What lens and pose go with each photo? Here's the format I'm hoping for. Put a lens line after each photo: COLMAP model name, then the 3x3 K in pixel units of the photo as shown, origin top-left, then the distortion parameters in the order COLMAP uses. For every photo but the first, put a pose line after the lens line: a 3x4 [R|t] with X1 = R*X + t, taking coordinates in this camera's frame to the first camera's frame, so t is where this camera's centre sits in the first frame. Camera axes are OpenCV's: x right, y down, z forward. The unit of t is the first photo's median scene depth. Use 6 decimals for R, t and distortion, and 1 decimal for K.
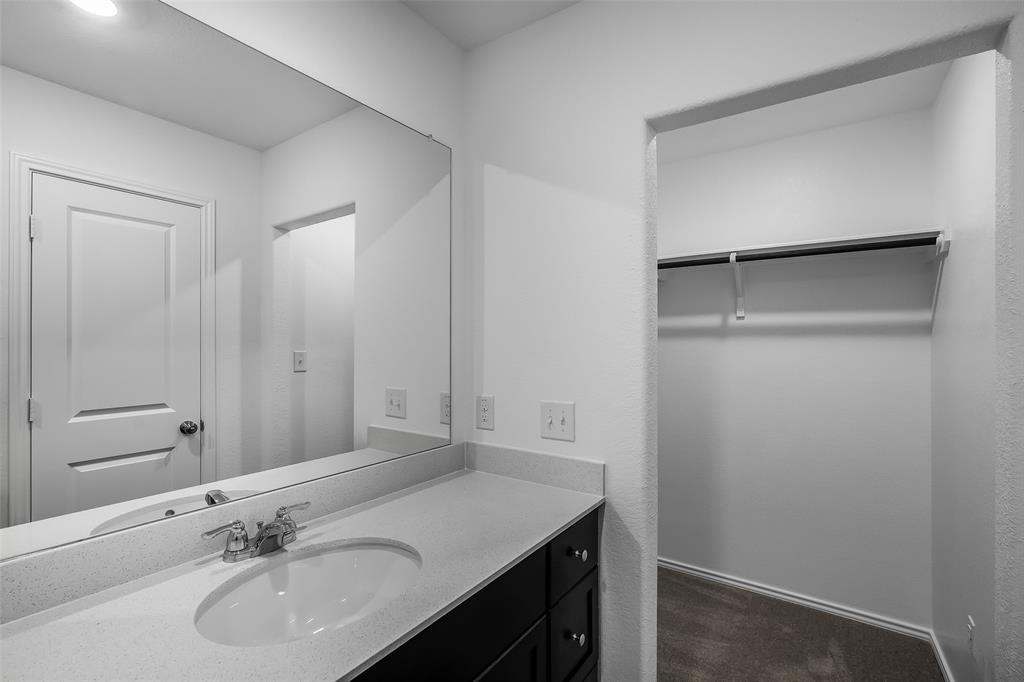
lens RADIAL K [[463.8, 0, 507.2], [0, 463.8, 339.5], [0, 0, 1]] dist [-0.000892, -0.000319]
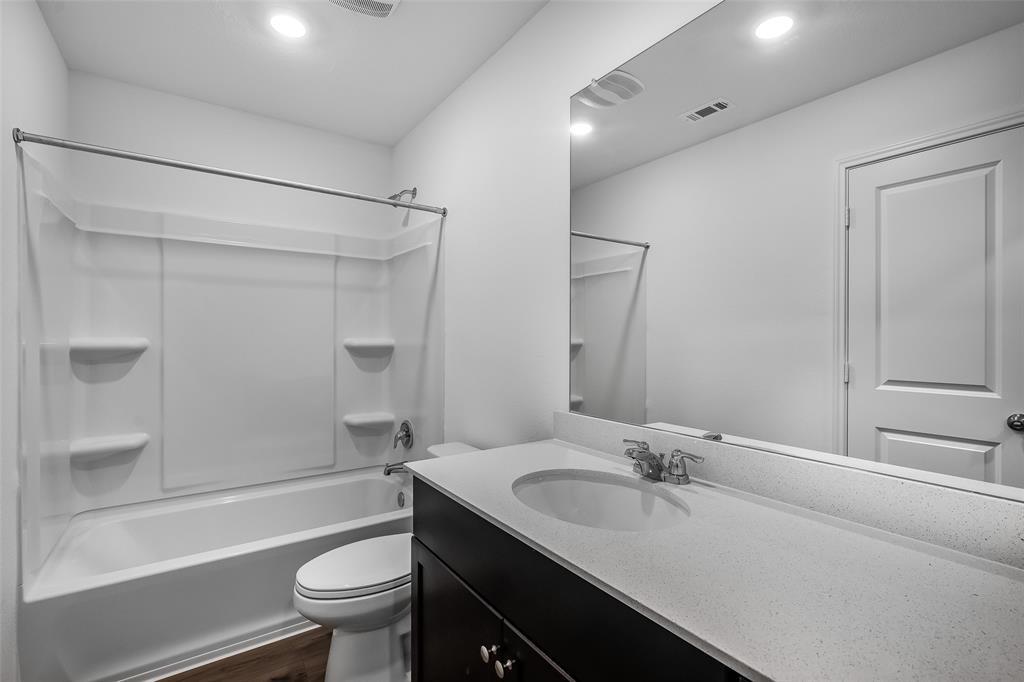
lens RADIAL K [[463.8, 0, 507.2], [0, 463.8, 339.5], [0, 0, 1]] dist [-0.000892, -0.000319]
pose [[-0.345767, 0.000504, -0.938320, 0.362638], [0.000782, 1.000000, 0.000249, 0.064826], [0.938320, -0.000648, -0.345767, 0.575094]]
